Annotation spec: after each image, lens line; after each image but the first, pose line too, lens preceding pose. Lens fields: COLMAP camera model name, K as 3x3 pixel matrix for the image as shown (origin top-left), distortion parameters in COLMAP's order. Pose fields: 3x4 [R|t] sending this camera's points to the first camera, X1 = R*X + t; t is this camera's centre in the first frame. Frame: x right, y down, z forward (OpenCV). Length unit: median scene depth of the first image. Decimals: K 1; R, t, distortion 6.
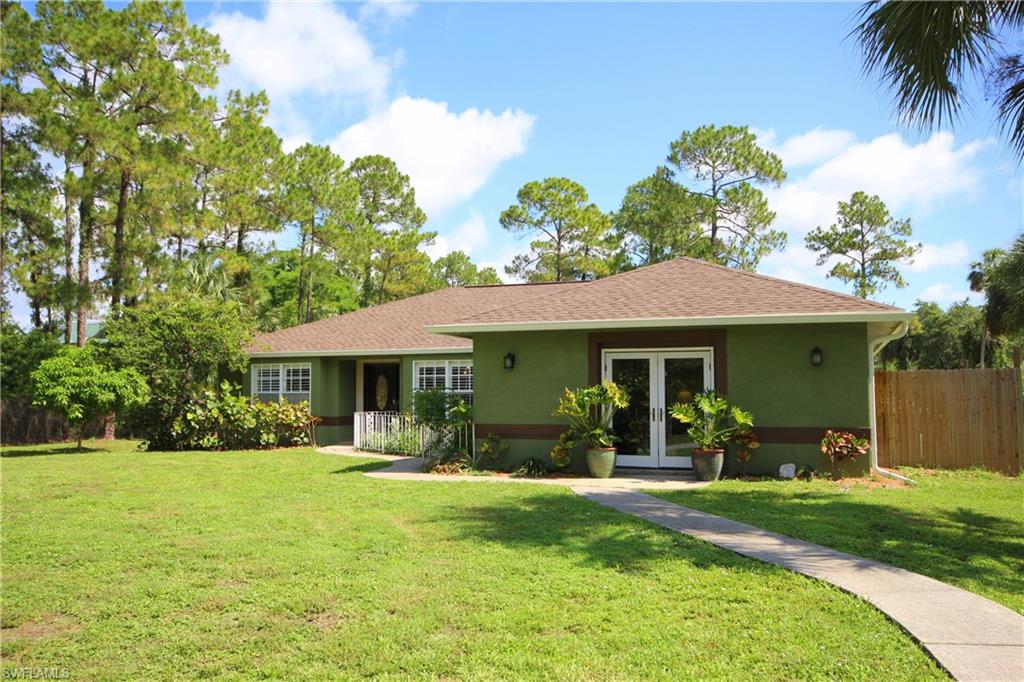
lens RADIAL K [[956.2, 0, 511.9], [0, 956.2, 340.5], [0, 0, 1]] dist [-0.002133, 0.000000]
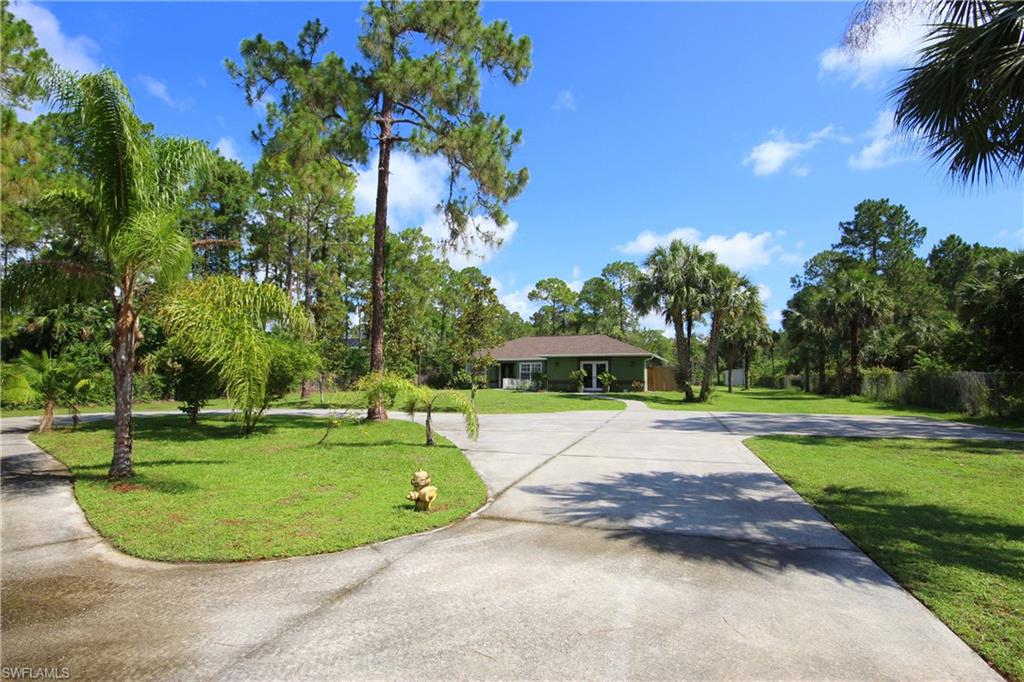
lens RADIAL K [[513.6, 0, 512.6], [0, 513.6, 338.3], [0, 0, 1]] dist [-0.000290, 0.000022]
pose [[0.999875, 0.000680, -0.015775, -0.116552], [-0.000875, 0.999924, -0.012337, -0.045291], [0.015765, 0.012349, 0.999799, -0.860759]]
